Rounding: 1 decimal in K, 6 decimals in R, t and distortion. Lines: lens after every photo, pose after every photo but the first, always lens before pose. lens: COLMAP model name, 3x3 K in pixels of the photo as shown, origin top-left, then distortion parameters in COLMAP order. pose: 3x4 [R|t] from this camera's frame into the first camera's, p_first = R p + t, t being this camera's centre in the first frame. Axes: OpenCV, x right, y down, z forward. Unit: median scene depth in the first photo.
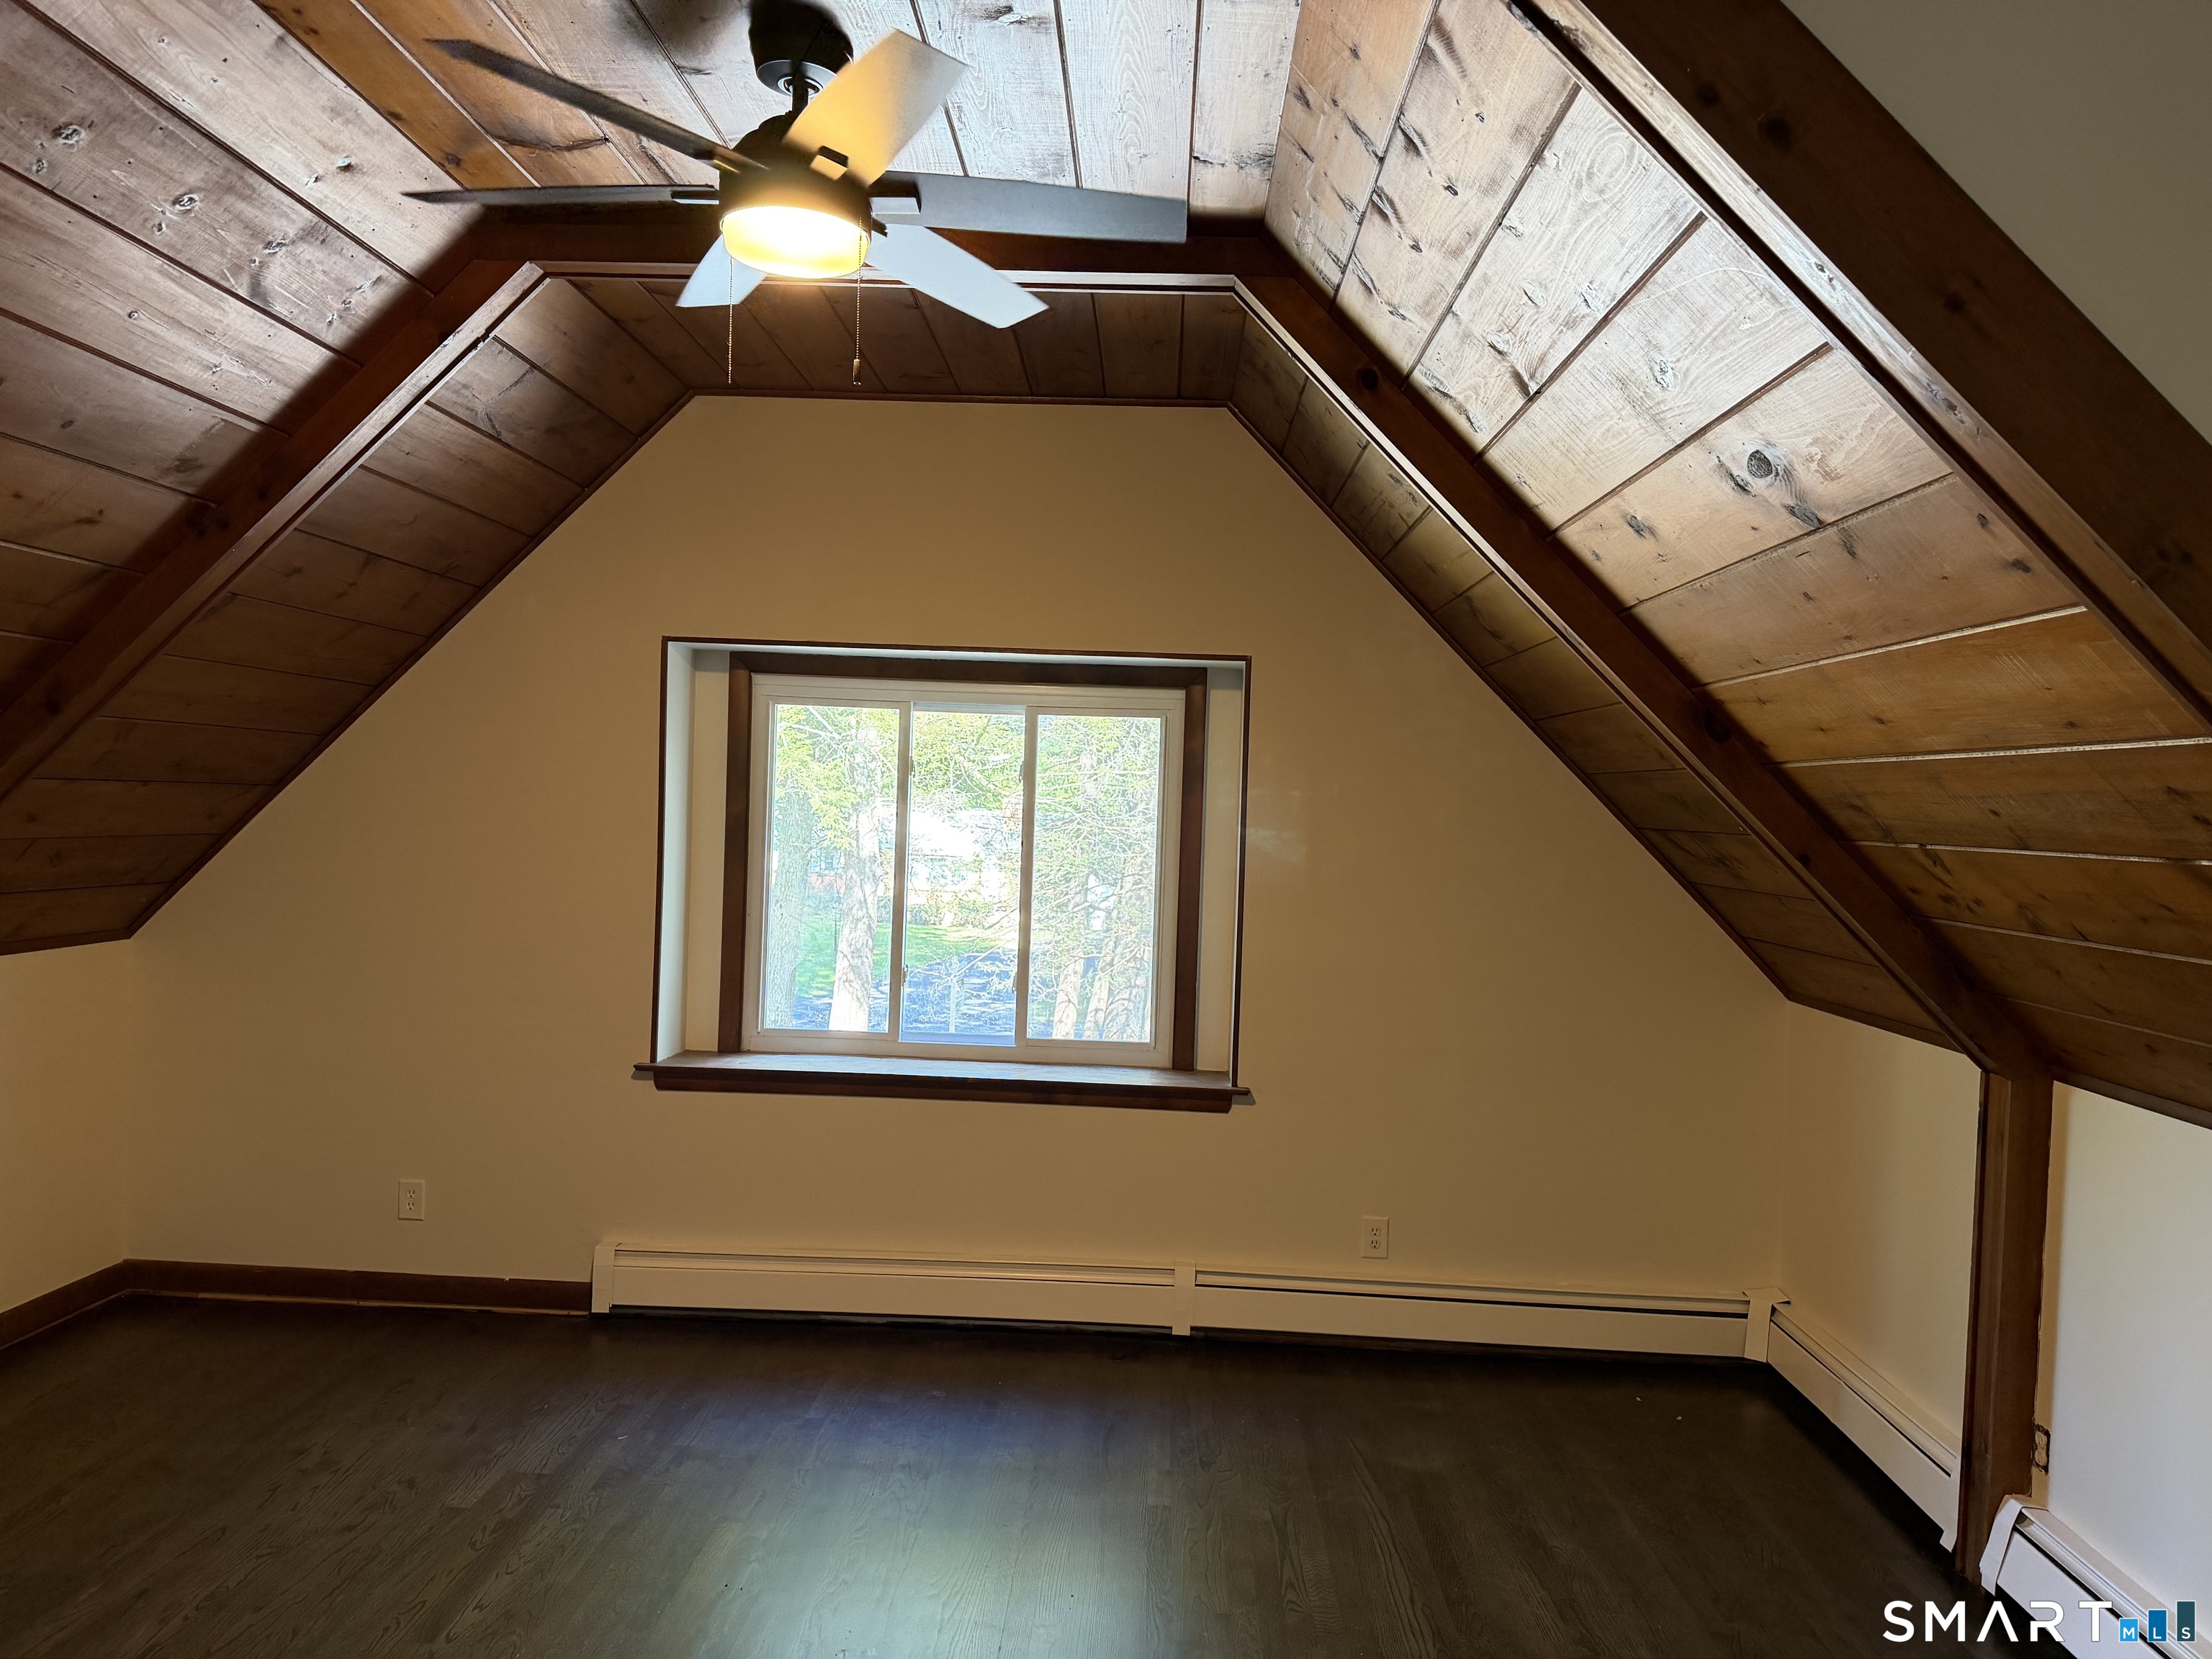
lens RADIAL K [[1544.4, 0, 1095.7], [0, 1544.4, 837.8], [0, 0, 1]] dist [0.046129, -0.038864]
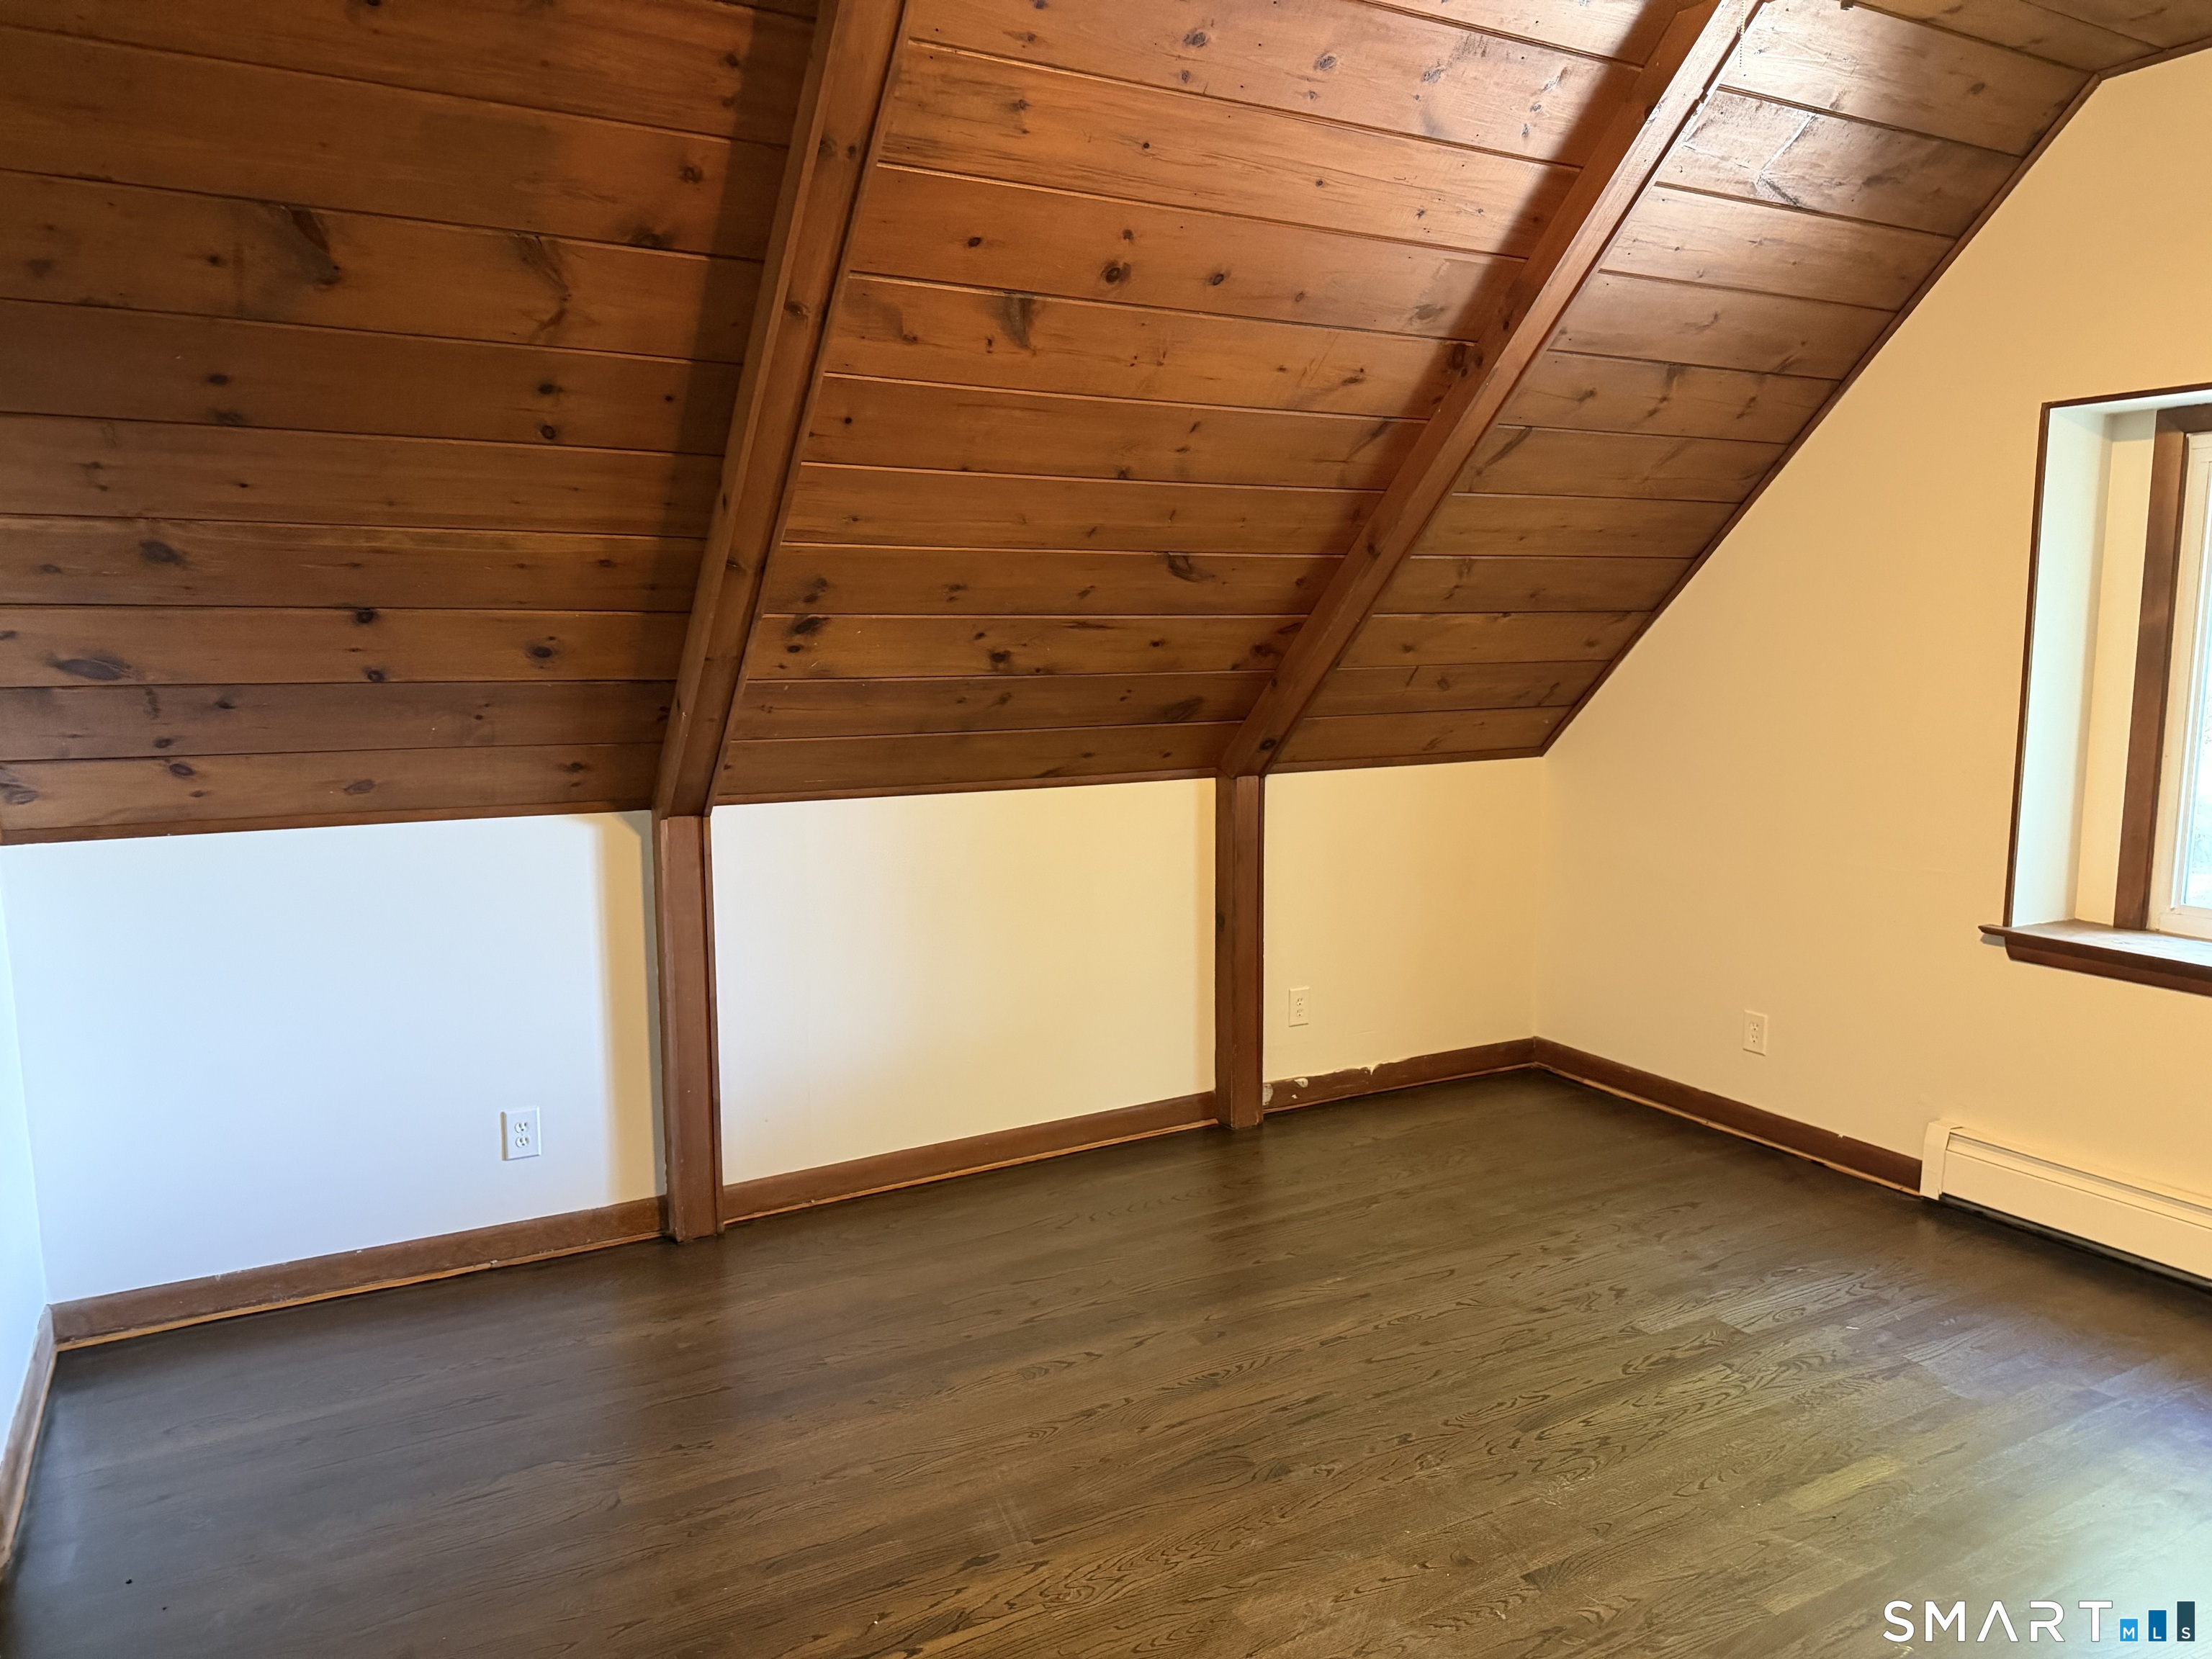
lens RADIAL K [[1544.4, 0, 1100.5], [0, 1544.4, 832.1], [0, 0, 1]] dist [0.046129, -0.038864]
pose [[0.541380, 0.077822, -0.837169, 0.175311], [0.004694, 0.995412, 0.095568, 0.013363], [0.840765, -0.055668, 0.538531, 0.158408]]
